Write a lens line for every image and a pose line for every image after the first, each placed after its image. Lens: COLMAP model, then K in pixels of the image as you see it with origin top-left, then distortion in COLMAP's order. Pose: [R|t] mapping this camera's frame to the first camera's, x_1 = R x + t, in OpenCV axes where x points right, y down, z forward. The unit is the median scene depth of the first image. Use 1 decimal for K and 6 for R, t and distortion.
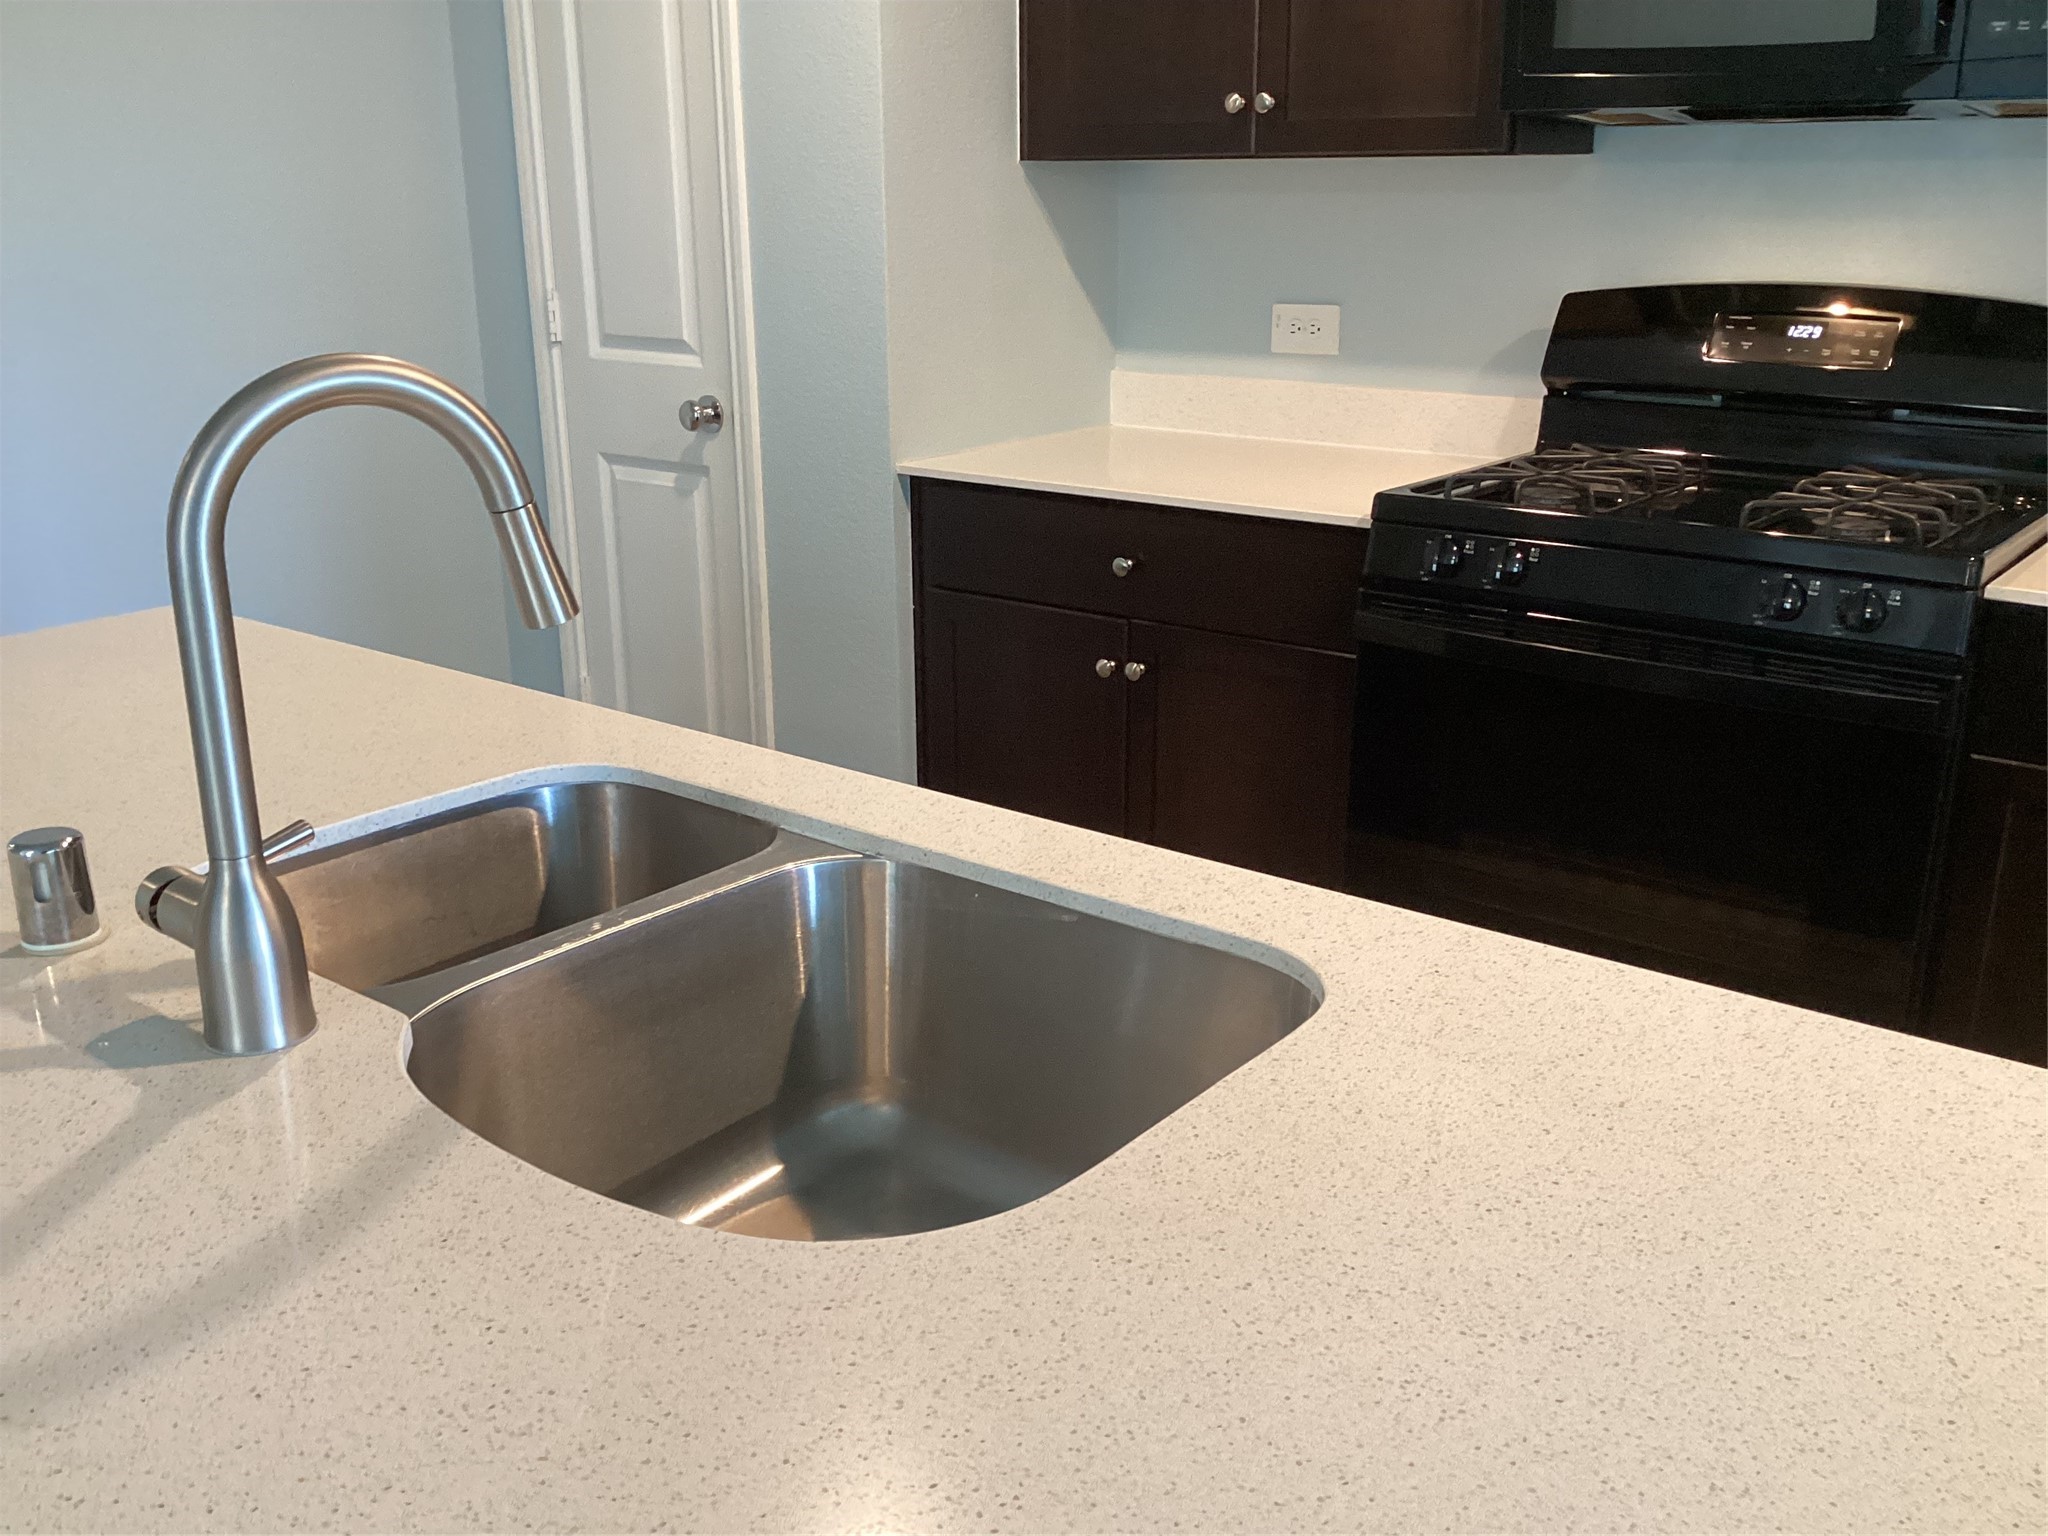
lens RADIAL K [[1826.1, 0, 1024.0], [0, 1826.1, 768.0], [0, 0, 1]] dist [0.105381, -0.220323]
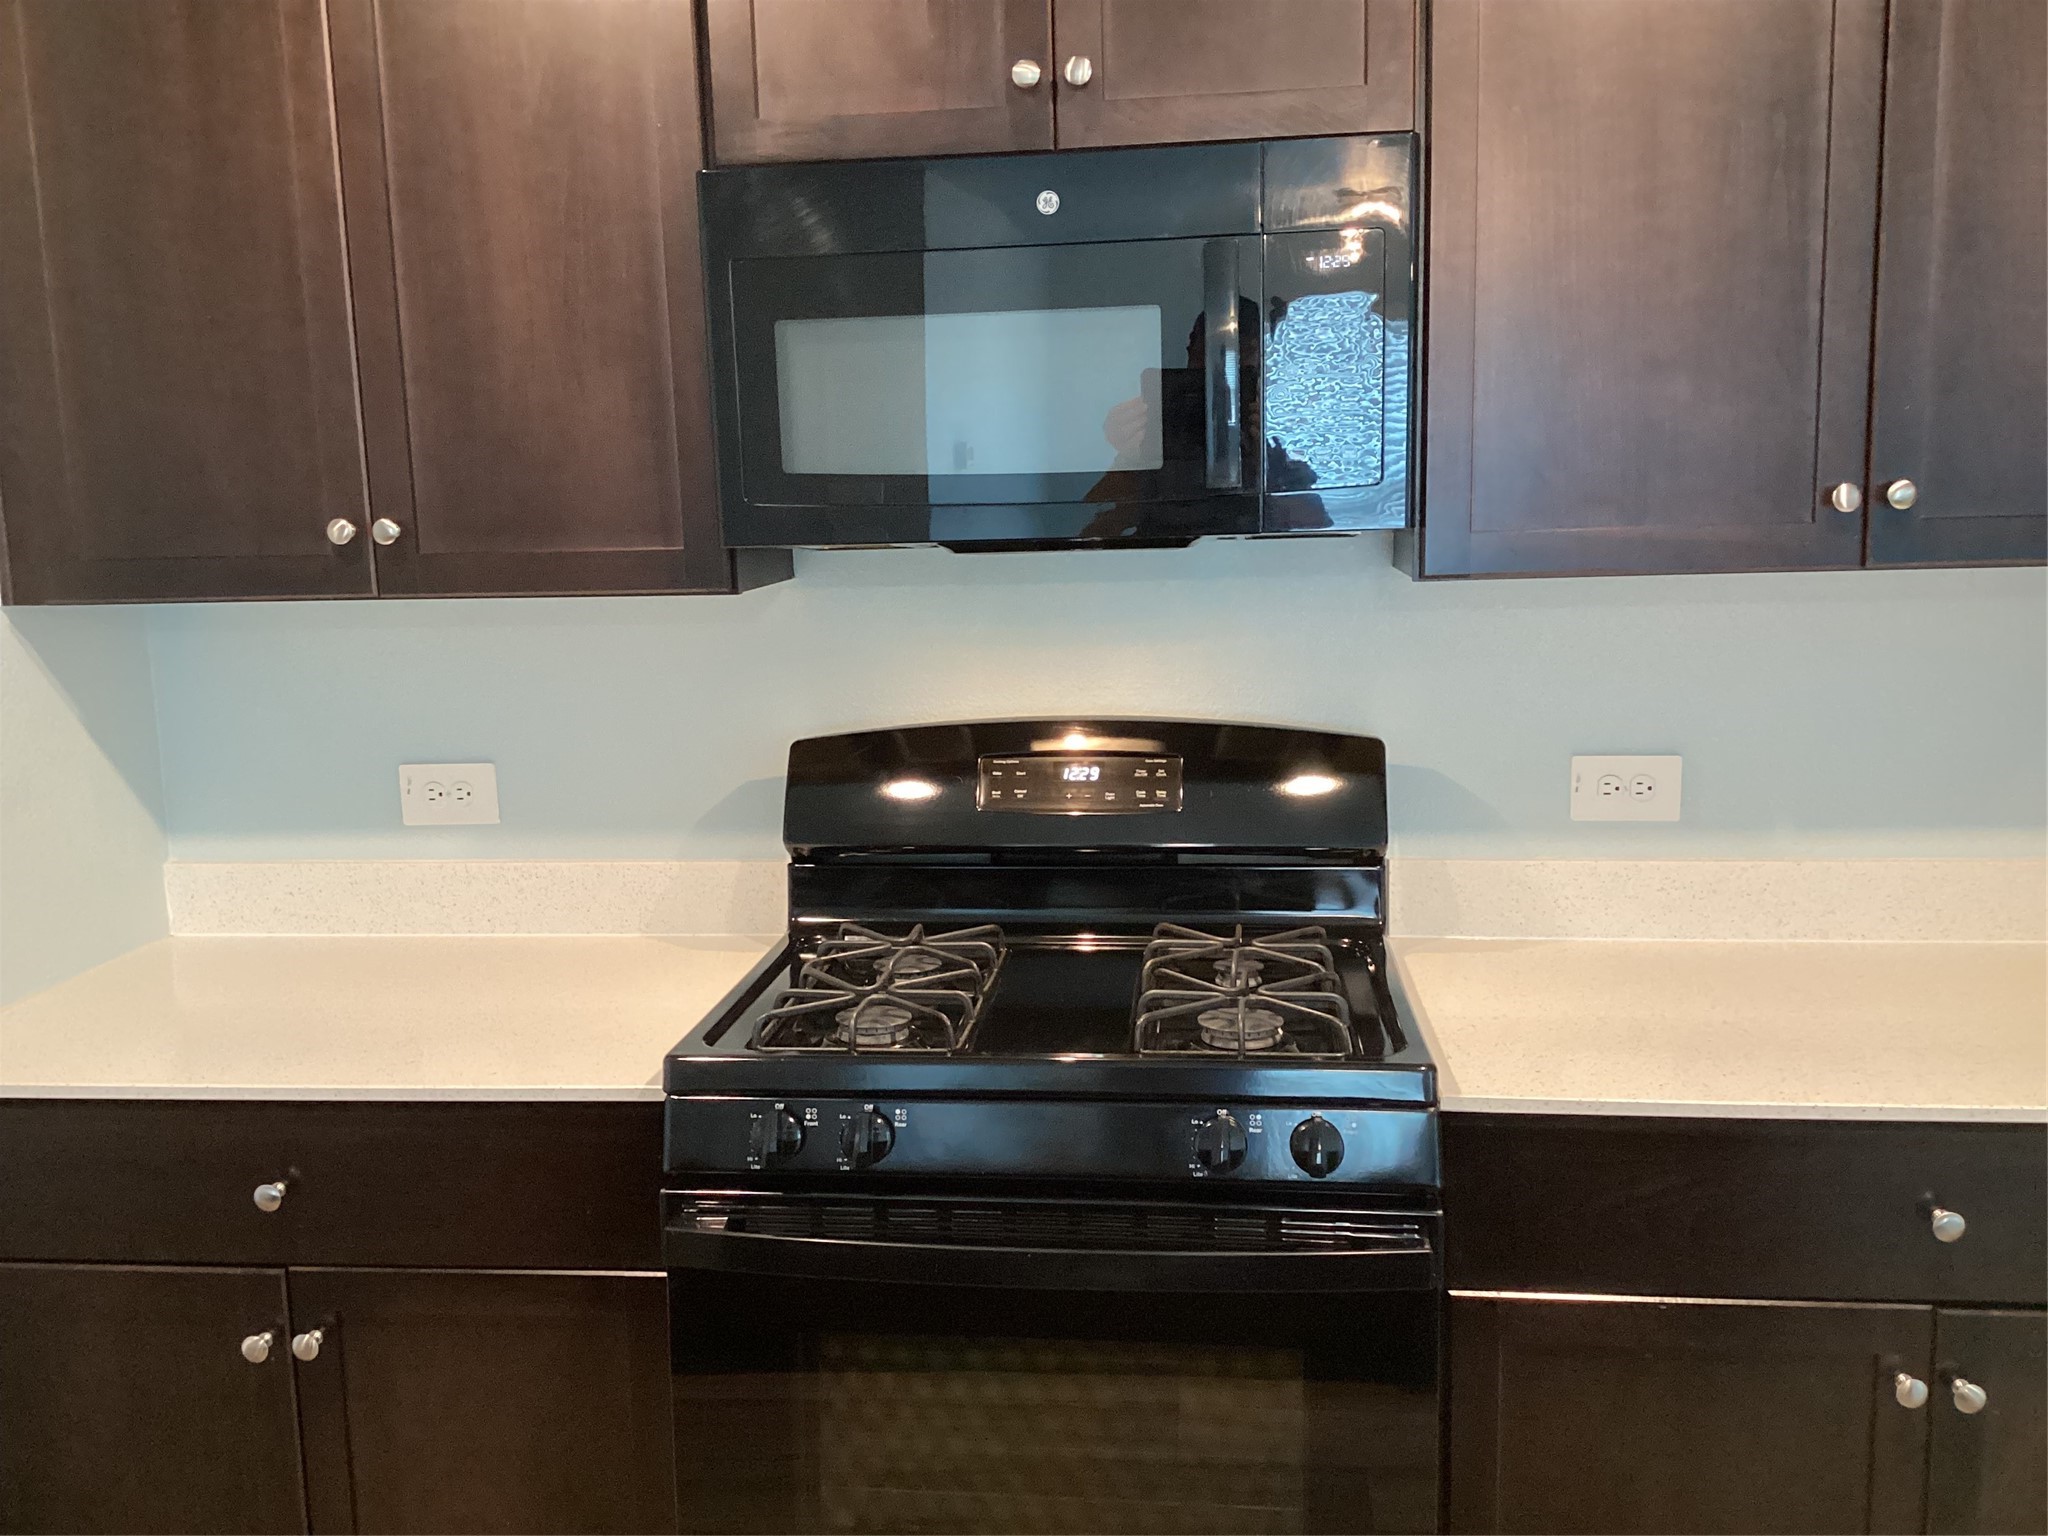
lens RADIAL K [[1826.1, 0, 1024.0], [0, 1826.1, 768.0], [0, 0, 1]] dist [0.105381, -0.220323]
pose [[0.850211, -0.099680, 0.516919, -0.043974], [0.182191, 0.976947, -0.111272, -0.133389], [-0.493911, 0.188783, 0.848772, 0.251129]]
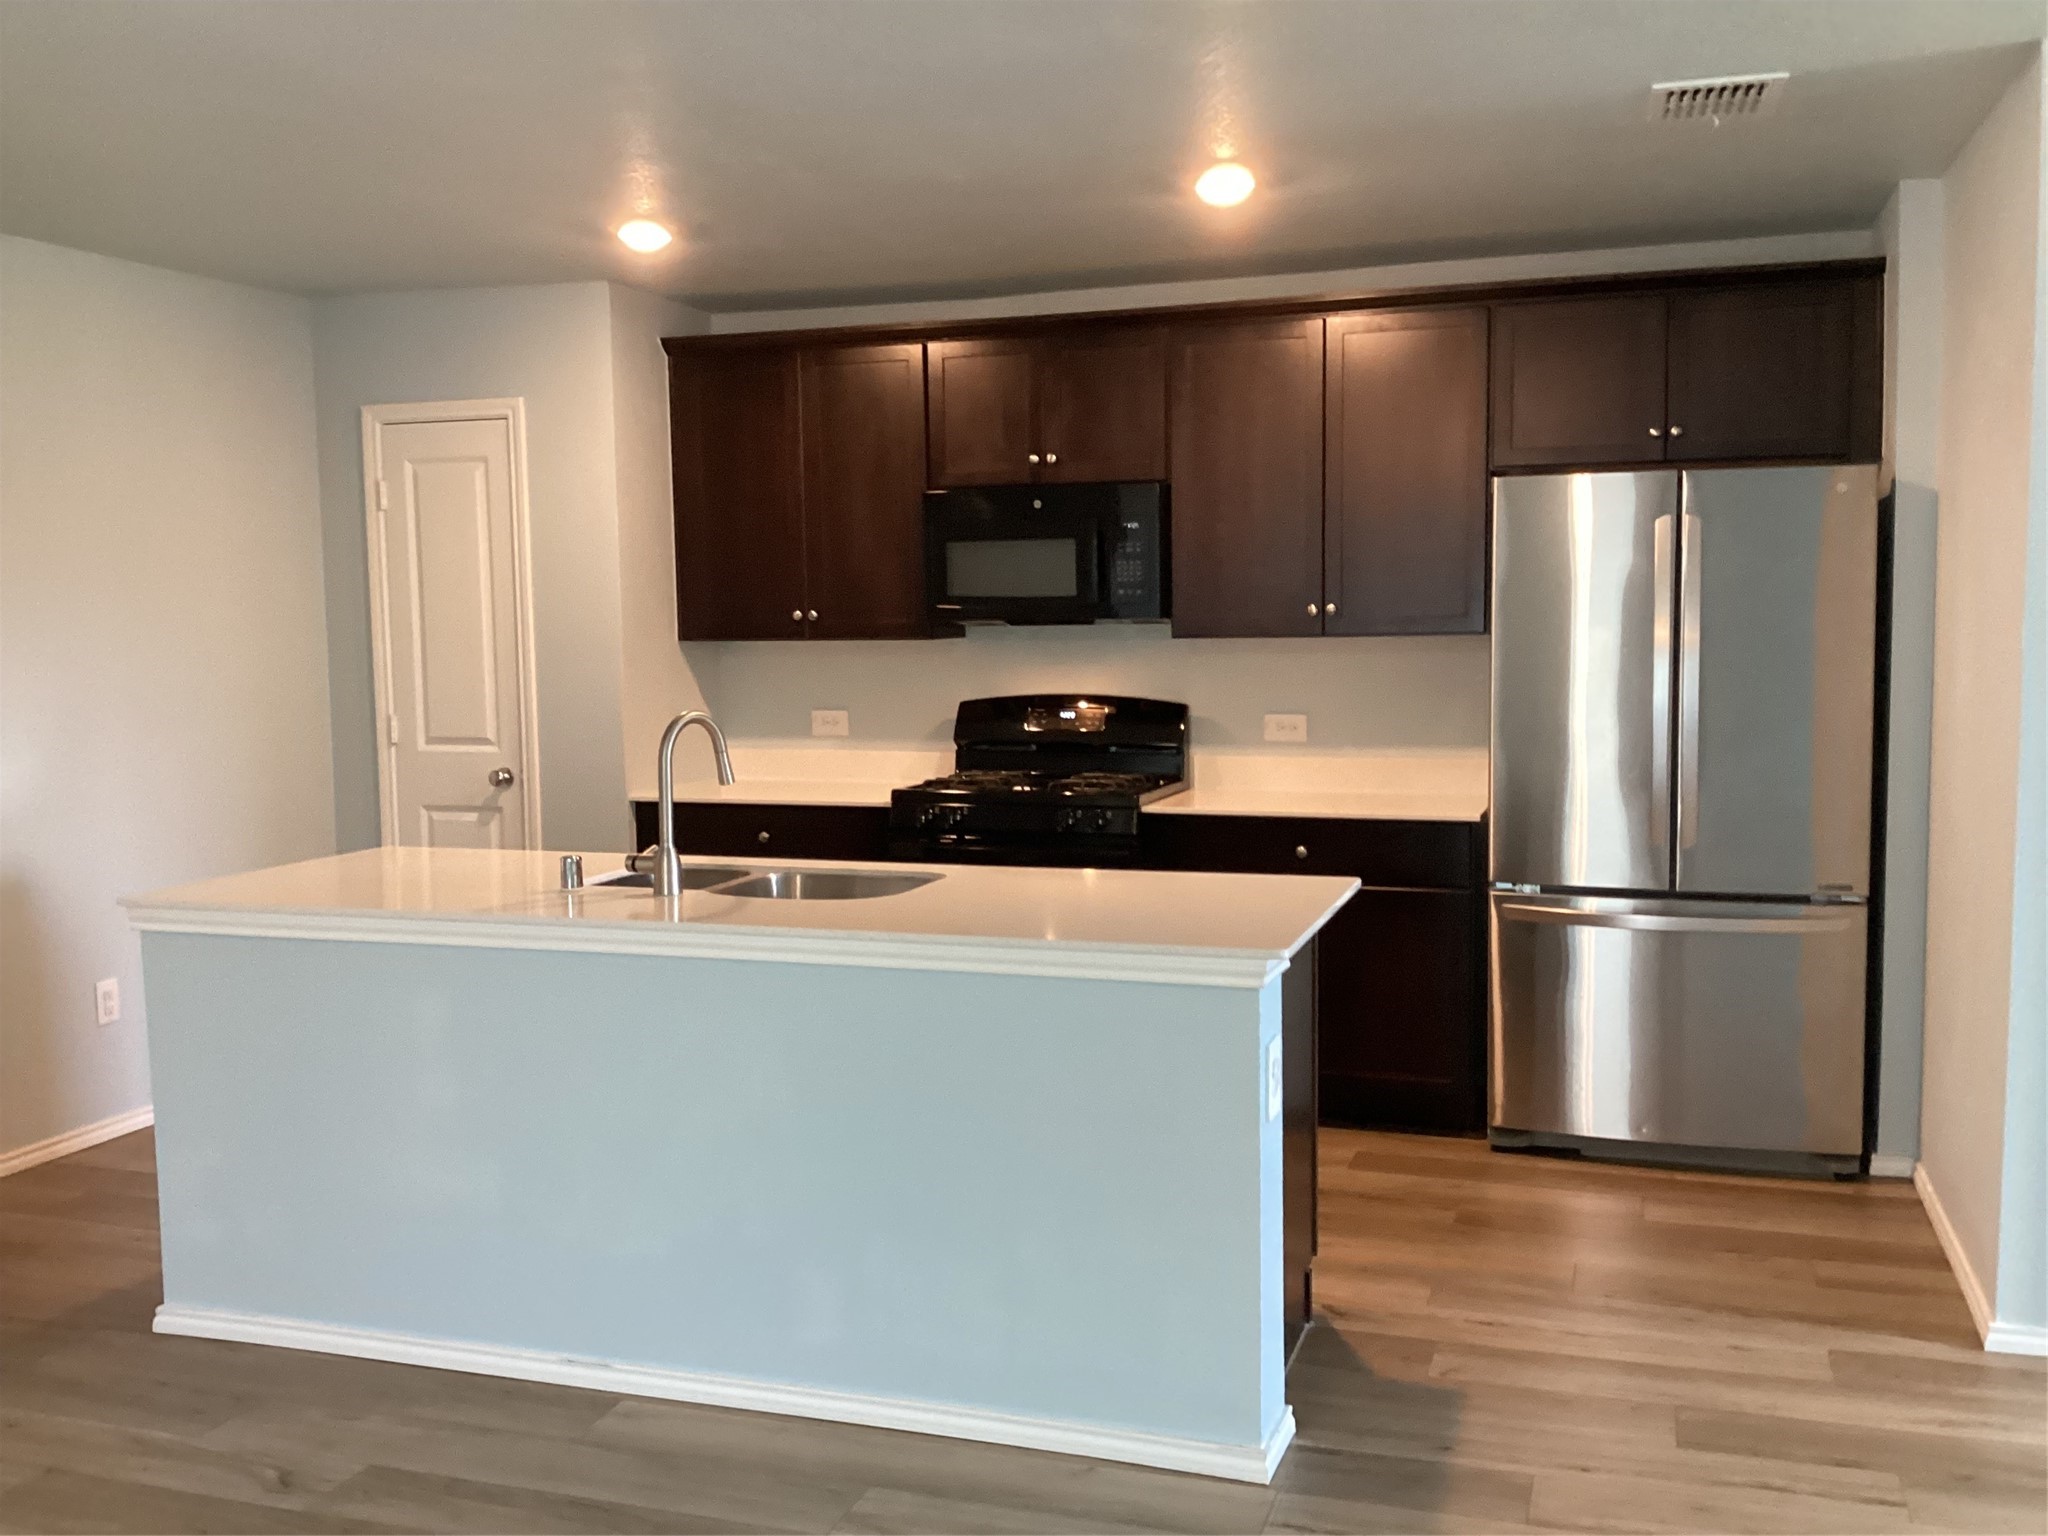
lens RADIAL K [[1857.2, 0, 1024.6], [0, 1857.2, 795.2], [0, 0, 1]] dist [0.087080, -0.243195]
pose [[0.941221, -0.038932, 0.335541, -0.343410], [0.110259, 0.974338, -0.196235, 0.263444], [-0.319291, 0.221697, 0.921360, -0.923943]]
